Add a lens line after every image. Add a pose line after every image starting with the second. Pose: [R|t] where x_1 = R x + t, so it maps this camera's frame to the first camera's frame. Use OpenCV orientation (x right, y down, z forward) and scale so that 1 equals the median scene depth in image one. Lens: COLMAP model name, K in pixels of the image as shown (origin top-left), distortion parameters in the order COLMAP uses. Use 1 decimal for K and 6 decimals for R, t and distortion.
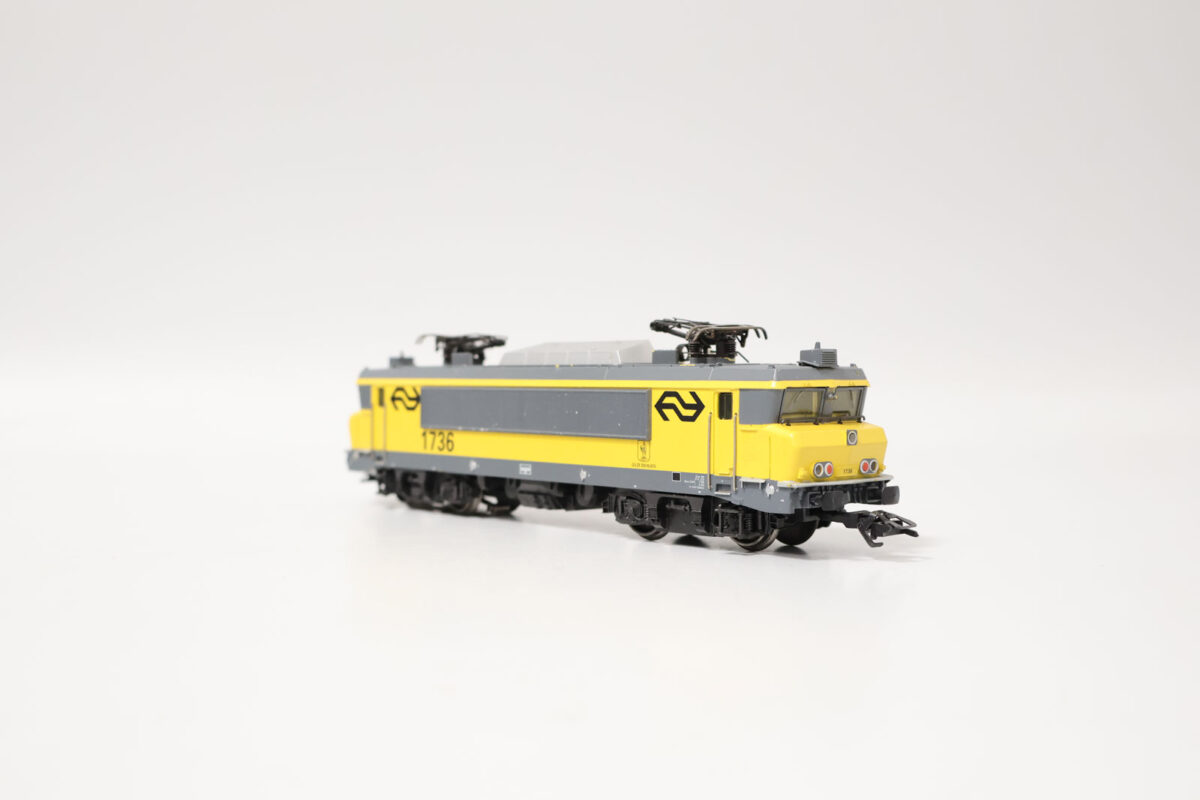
lens RADIAL K [[1493.2, 0, 605.8], [0, 1493.2, 401.2], [0, 0, 1]] dist [-0.186984, 0.000000]
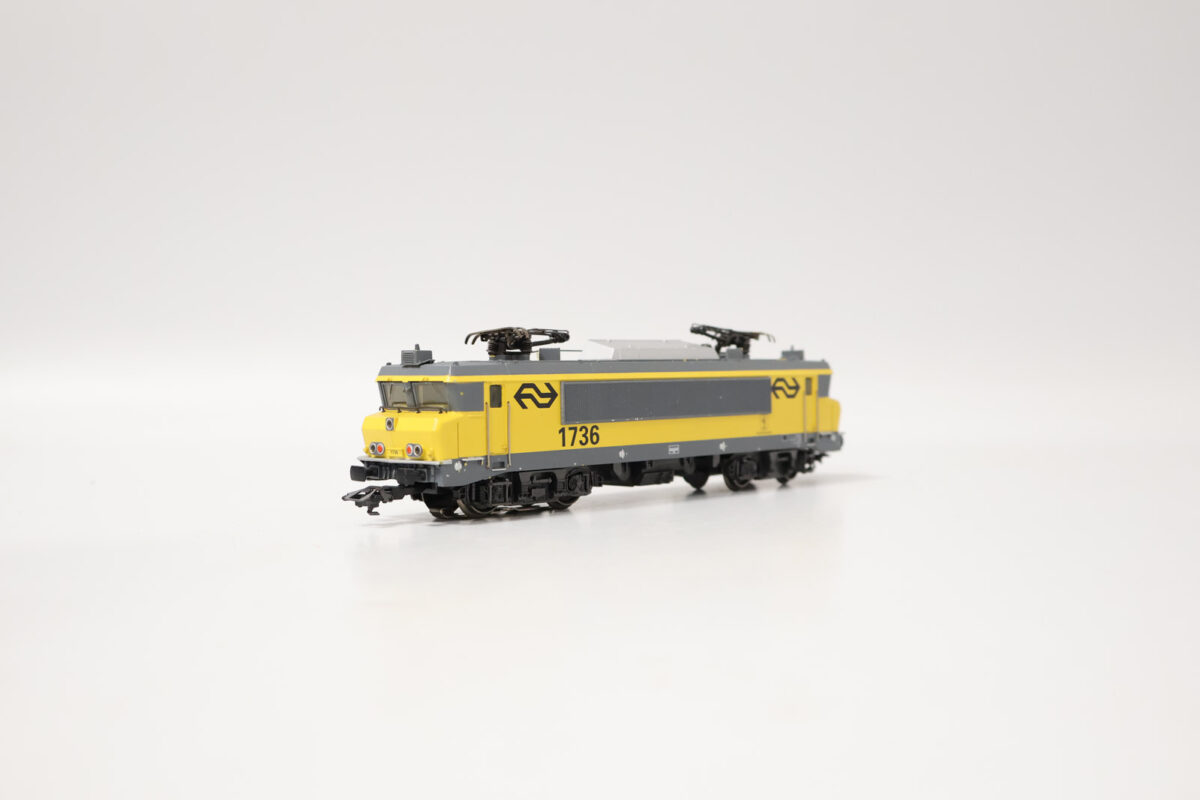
lens RADIAL K [[1493.2, 0, 600.7], [0, 1493.2, 396.7], [0, 0, 1]] dist [-0.186984, 0.000000]
pose [[-0.113645, -0.020591, 0.993308, -1.235228], [0.029160, 0.999285, 0.024051, -0.025503], [-0.993093, 0.031699, -0.112963, 1.228520]]
